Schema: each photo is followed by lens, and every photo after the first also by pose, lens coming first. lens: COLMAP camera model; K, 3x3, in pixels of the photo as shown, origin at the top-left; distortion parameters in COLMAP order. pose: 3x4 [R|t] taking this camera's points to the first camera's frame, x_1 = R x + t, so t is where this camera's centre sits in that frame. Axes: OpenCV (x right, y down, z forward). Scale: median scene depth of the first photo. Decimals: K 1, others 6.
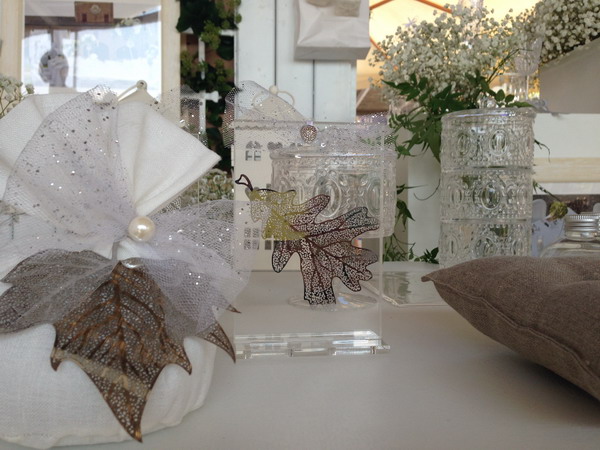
lens RADIAL K [[558.4, 0, 300.0], [0, 558.4, 225.0], [0, 0, 1]] dist [0.131590, -0.209479]
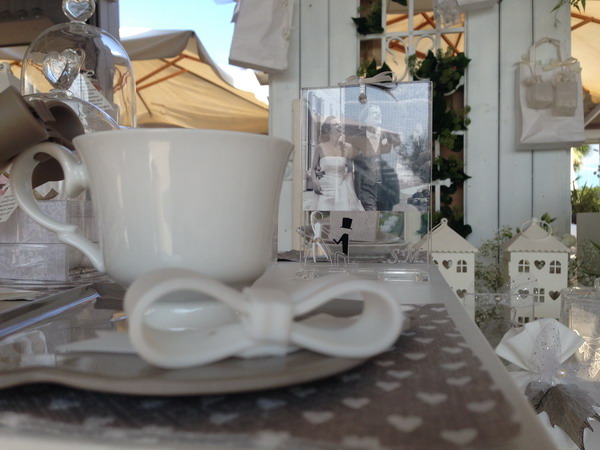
lens RADIAL K [[558.4, 0, 300.0], [0, 558.4, 225.0], [0, 0, 1]] dist [0.131590, -0.209479]
pose [[0.959380, -0.010389, -0.281925, -0.114498], [0.003586, 0.999690, -0.024637, -0.102997], [0.282094, 0.022626, 0.959120, -0.315943]]
